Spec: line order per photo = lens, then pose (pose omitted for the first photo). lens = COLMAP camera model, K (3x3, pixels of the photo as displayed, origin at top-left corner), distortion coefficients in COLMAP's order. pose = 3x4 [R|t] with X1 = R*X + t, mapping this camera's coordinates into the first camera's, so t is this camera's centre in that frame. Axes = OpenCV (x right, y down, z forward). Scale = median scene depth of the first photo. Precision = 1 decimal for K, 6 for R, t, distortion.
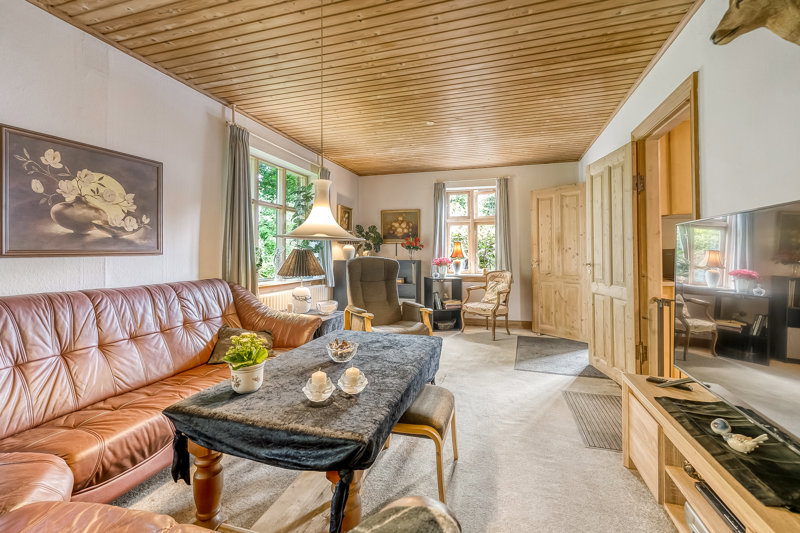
lens RADIAL K [[349.2, 0, 392.7], [0, 349.2, 248.2], [0, 0, 1]] dist [-0.000279, 0.000183]
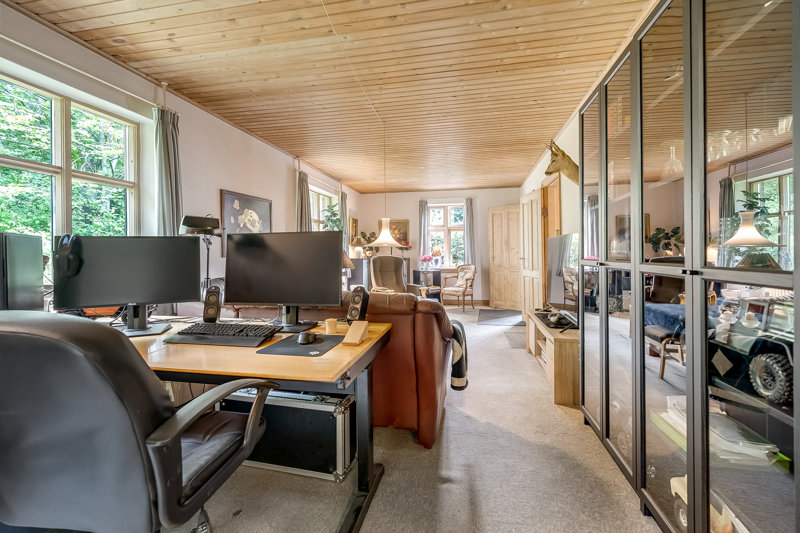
lens RADIAL K [[349.2, 0, 397.0], [0, 349.2, 251.7], [0, 0, 1]] dist [-0.000279, 0.000183]
pose [[0.994321, -0.010398, 0.105913, -0.128972], [0.009058, 0.999873, 0.013125, -0.008274], [-0.106036, -0.012091, 0.994289, -0.387369]]
